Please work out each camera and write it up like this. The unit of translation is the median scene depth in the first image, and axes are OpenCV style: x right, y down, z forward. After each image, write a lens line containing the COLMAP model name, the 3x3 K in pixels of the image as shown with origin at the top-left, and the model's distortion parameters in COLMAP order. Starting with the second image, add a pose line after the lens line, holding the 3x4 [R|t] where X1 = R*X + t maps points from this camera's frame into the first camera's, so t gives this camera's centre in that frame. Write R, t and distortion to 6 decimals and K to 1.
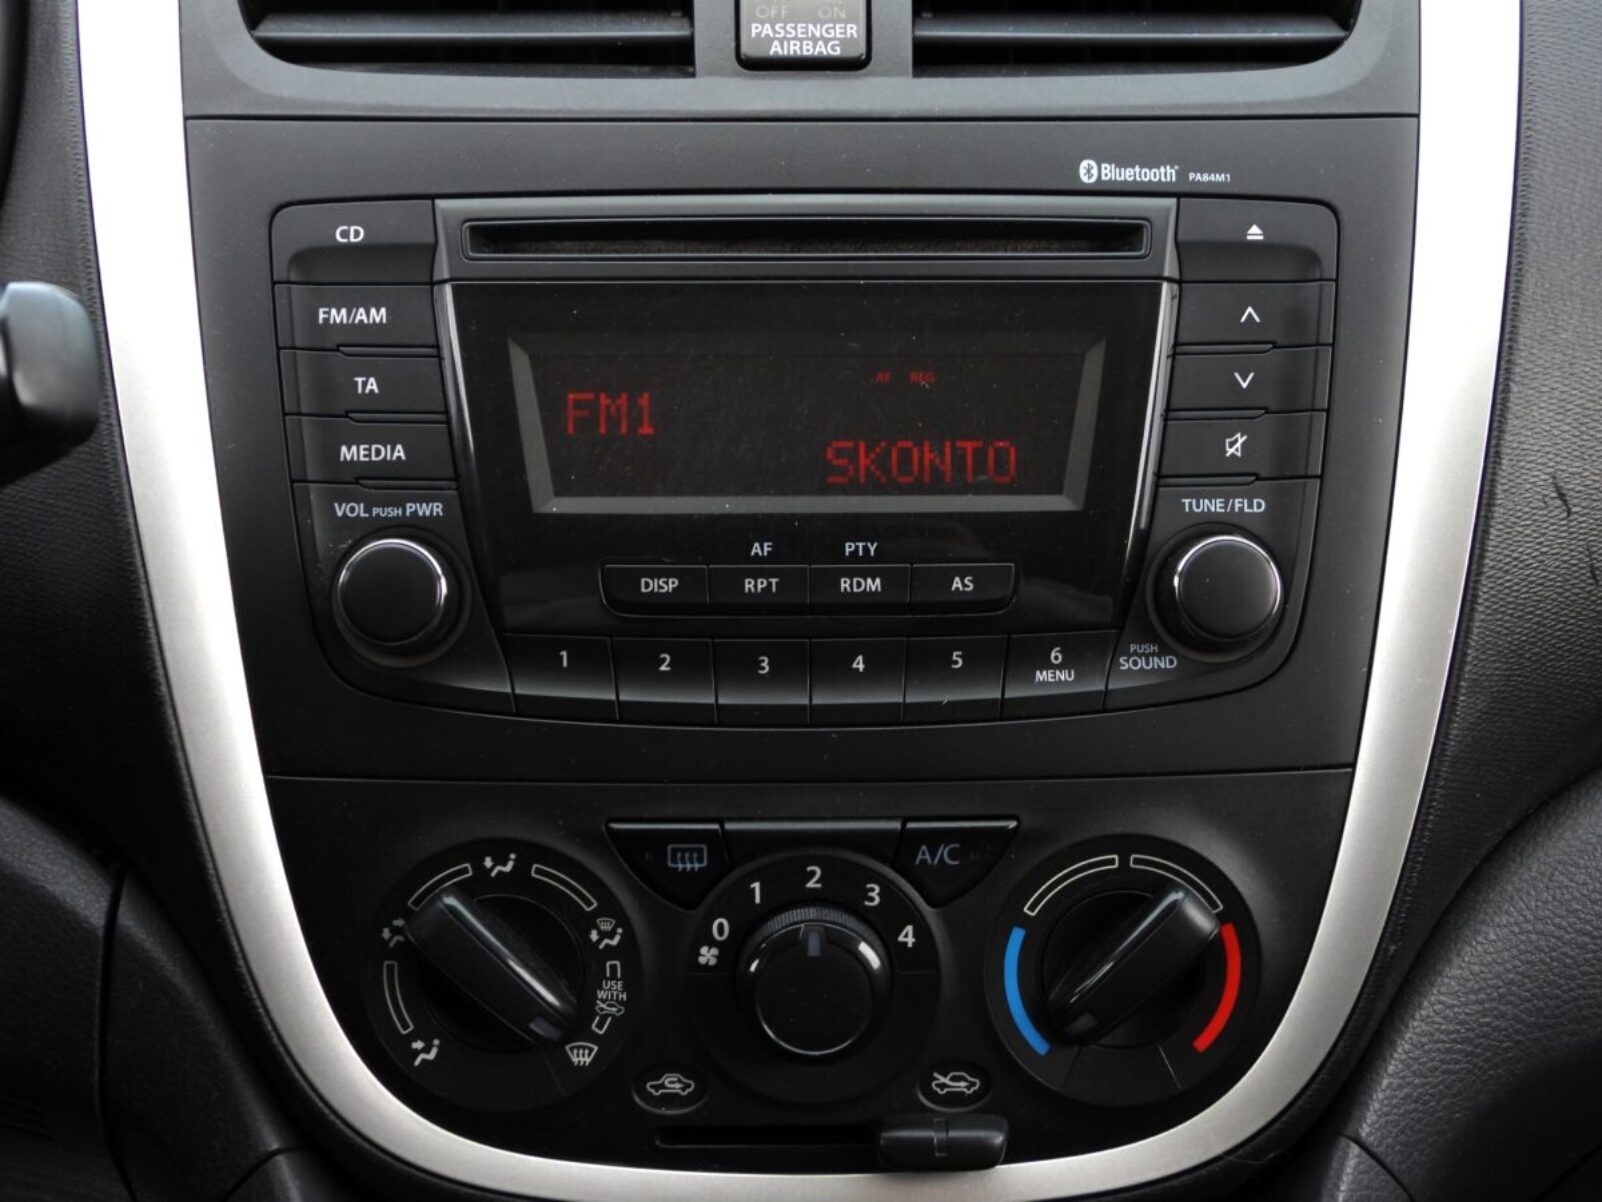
lens RADIAL K [[2343.0, 0, 801.0], [0, 2343.0, 601.0], [0, 0, 1]] dist [-0.042915, -0.015997]
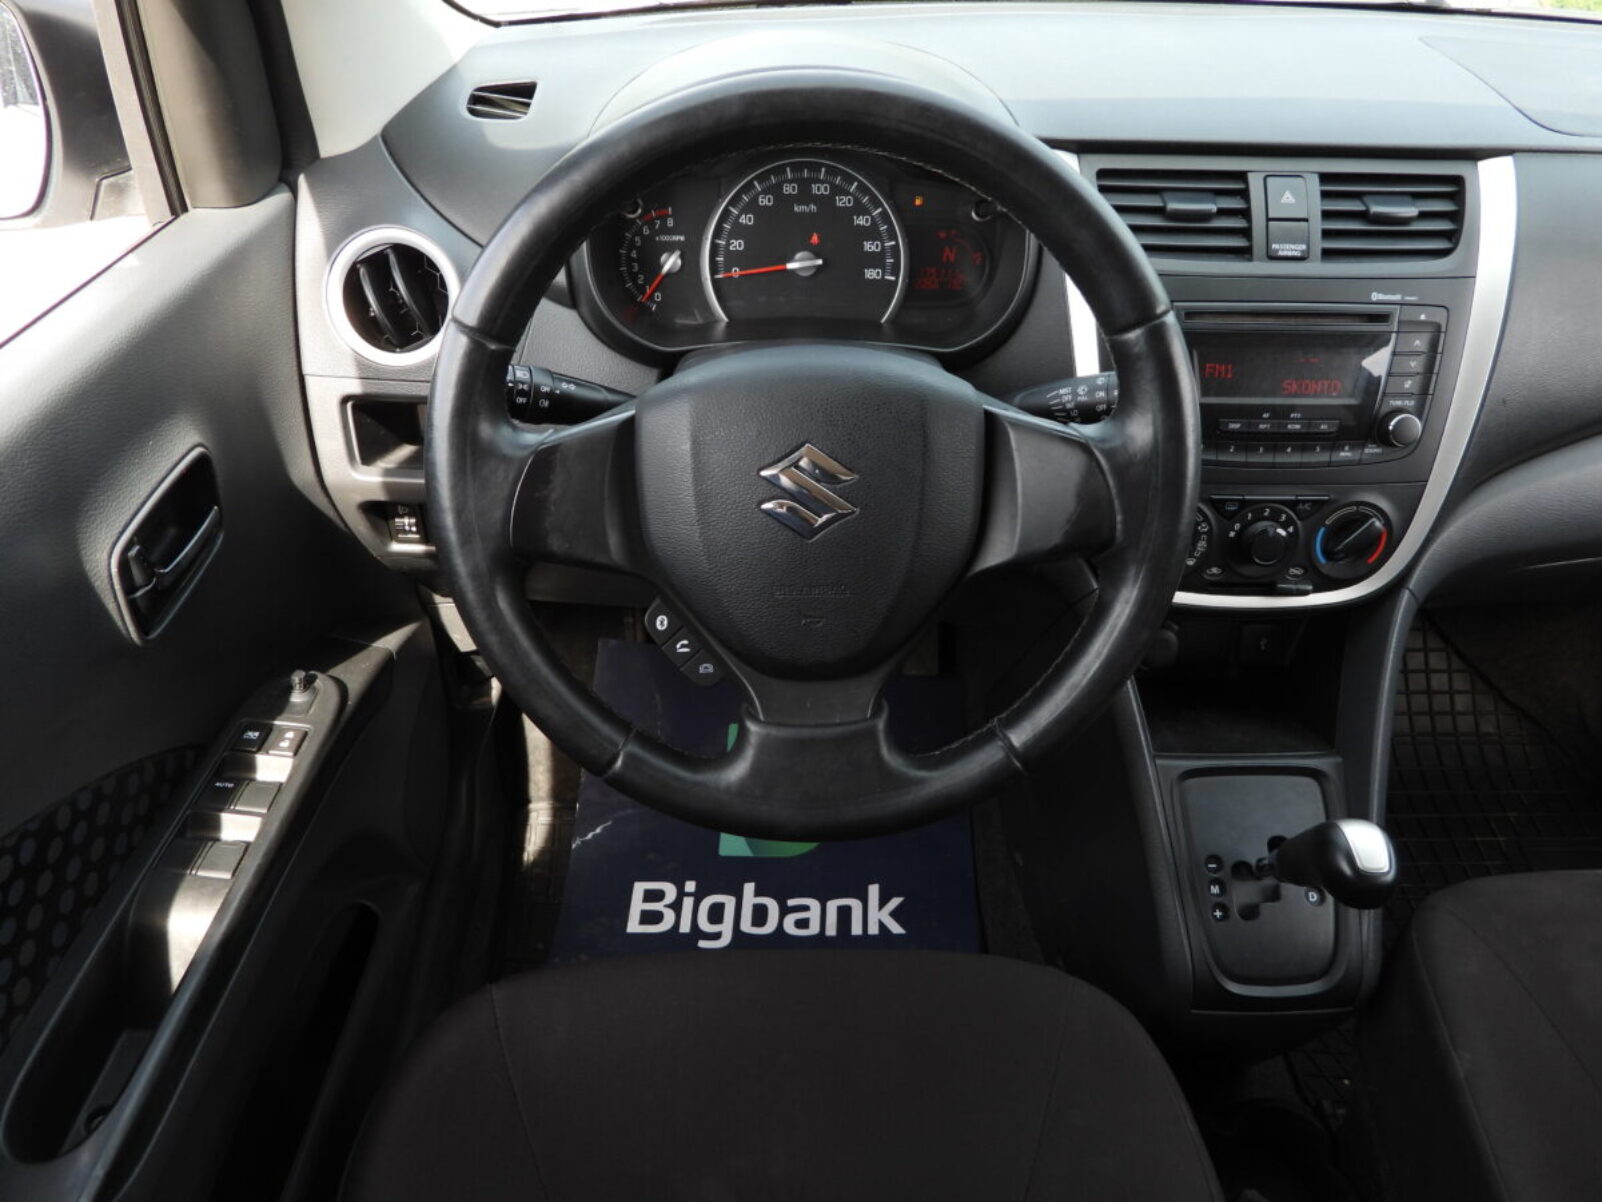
lens RADIAL K [[1146.0, 0, 801.0], [0, 1146.0, 601.0], [0, 0, 1]] dist [-0.011266, 0.002336]
pose [[0.999841, 0.011577, 0.013556, -0.684393], [-0.014833, 0.962056, 0.272449, -0.197942], [-0.009887, -0.272607, 0.962075, -0.617620]]
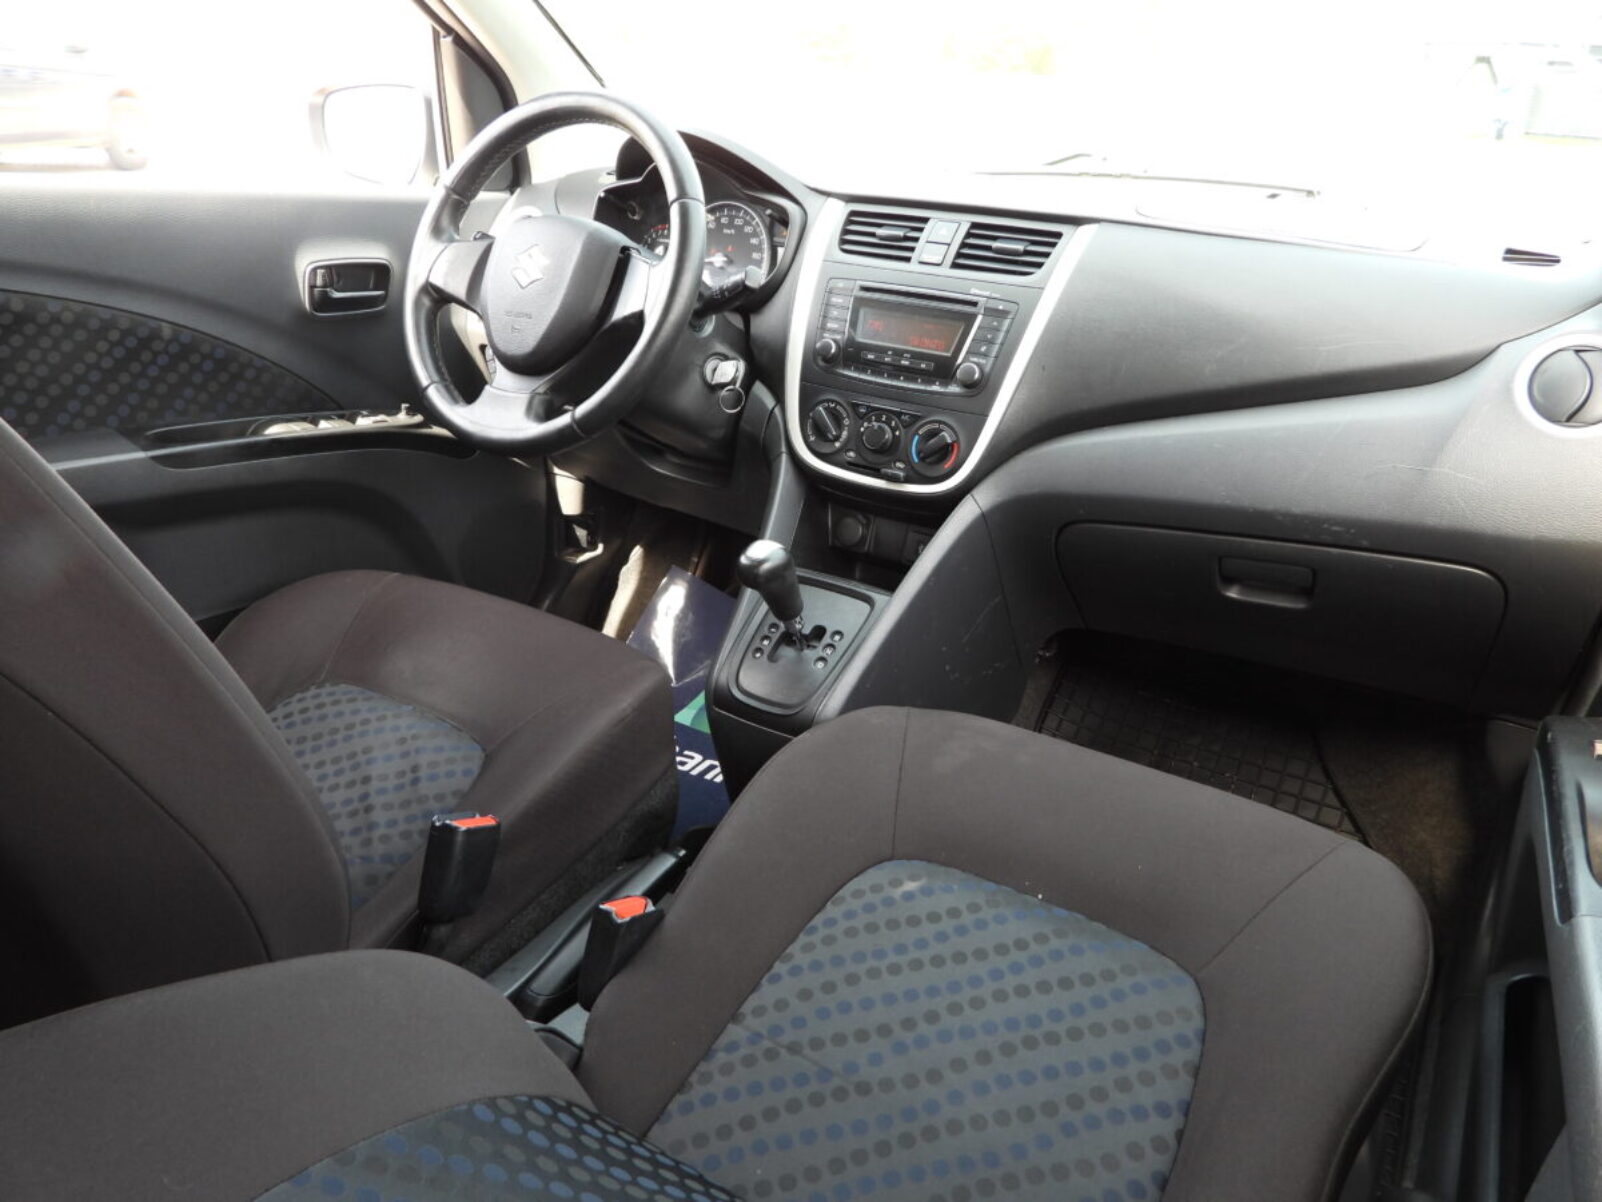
lens RADIAL K [[1146.0, 0, 801.0], [0, 1146.0, 601.0], [0, 0, 1]] dist [-0.011266, 0.002336]
pose [[0.834999, 0.254308, -0.487959, 1.169747], [-0.261697, 0.963617, 0.054387, 0.411802], [0.484036, 0.082284, 0.871171, -1.228676]]
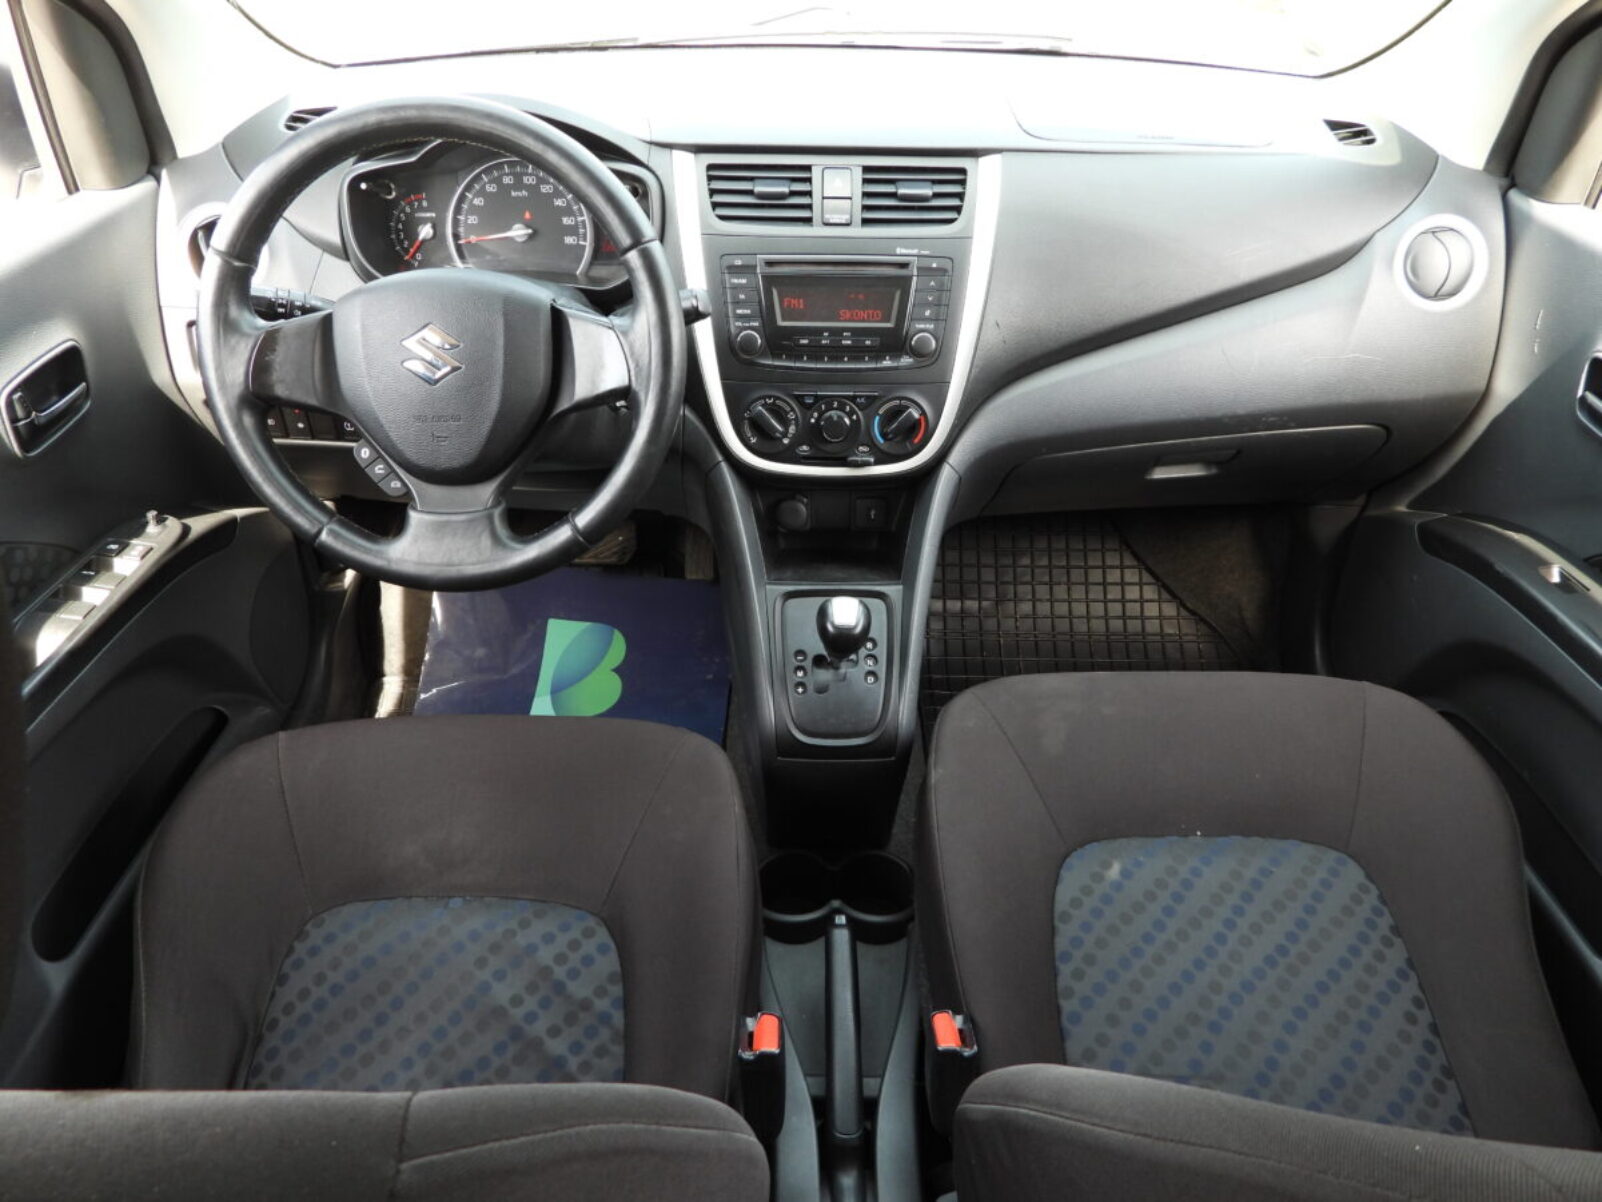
lens RADIAL K [[1146.0, 0, 801.0], [0, 1146.0, 601.0], [0, 0, 1]] dist [-0.011266, 0.002336]
pose [[0.999829, 0.017979, -0.004269, -0.046871], [-0.016404, 0.969923, 0.242860, -0.059327], [0.008507, -0.242749, 0.970052, -1.357982]]
